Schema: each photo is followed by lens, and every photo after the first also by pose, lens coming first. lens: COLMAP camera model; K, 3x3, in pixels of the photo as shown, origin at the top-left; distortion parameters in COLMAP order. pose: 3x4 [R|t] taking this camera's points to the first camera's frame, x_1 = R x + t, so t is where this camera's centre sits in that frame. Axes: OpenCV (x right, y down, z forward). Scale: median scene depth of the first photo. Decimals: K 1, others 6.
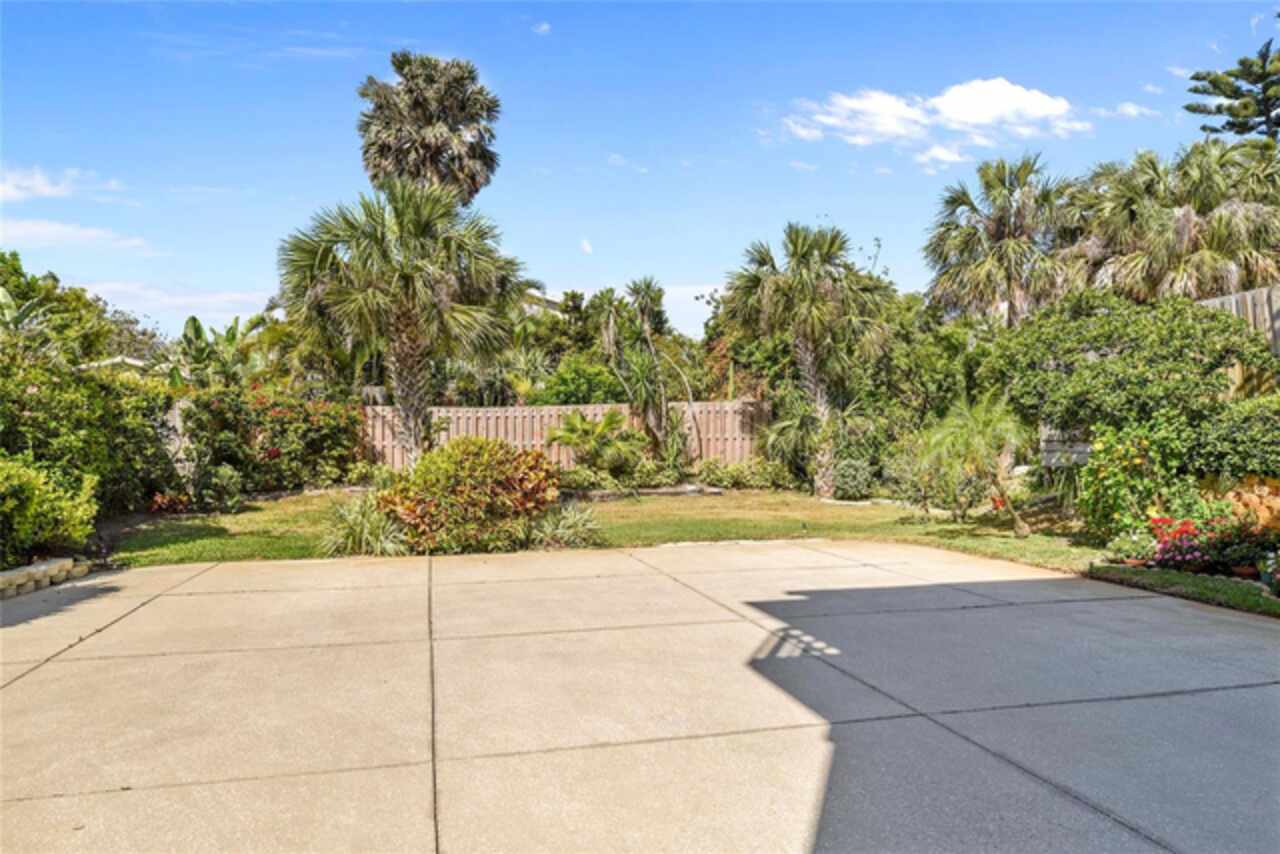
lens RADIAL K [[871.6, 0, 632.3], [0, 871.6, 419.8], [0, 0, 1]] dist [0.009592, -0.000747]
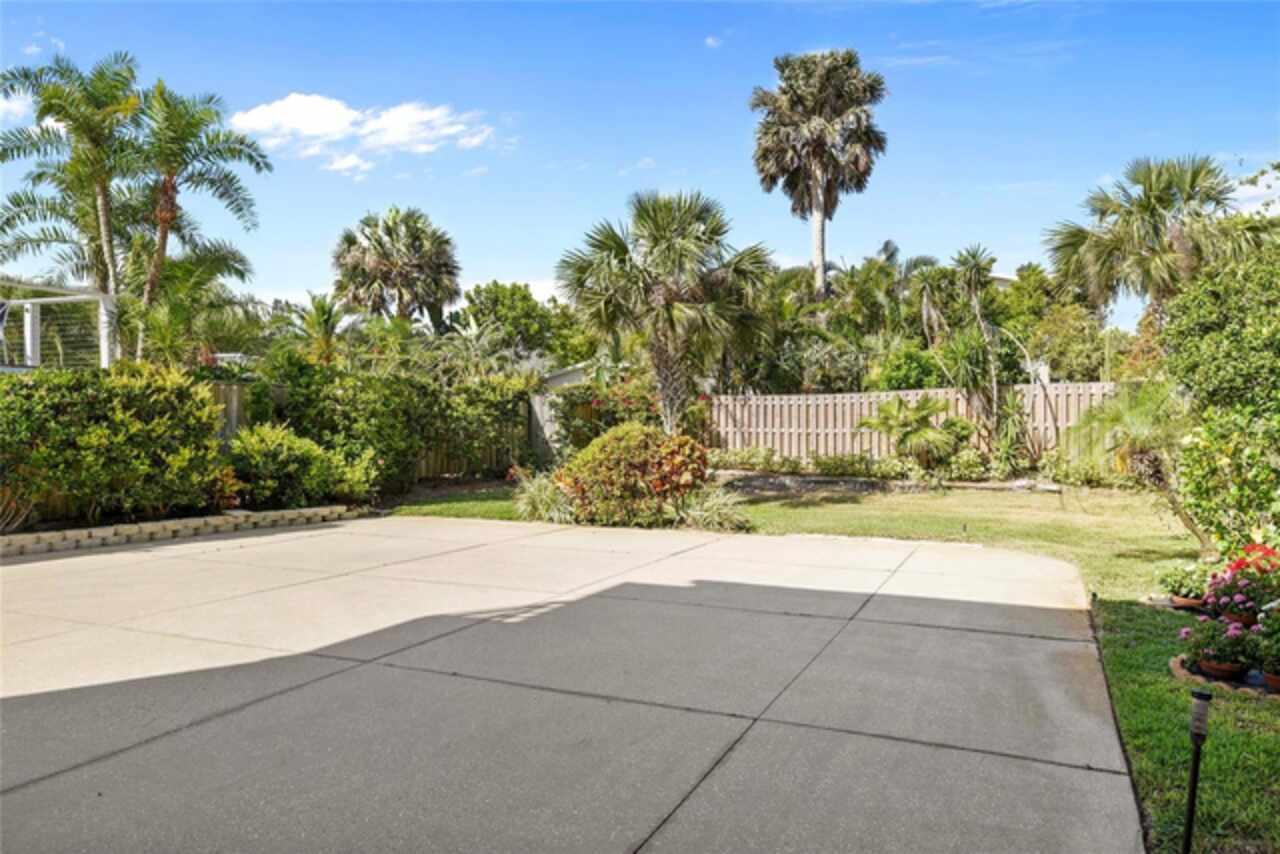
lens RADIAL K [[871.6, 0, 640.7], [0, 871.6, 436.5], [0, 0, 1]] dist [0.009592, -0.000747]
pose [[0.791639, 0.014511, -0.610816, 0.309204], [0.007520, 0.999411, 0.033488, -0.001745], [0.610942, -0.031104, 0.791064, 0.067495]]
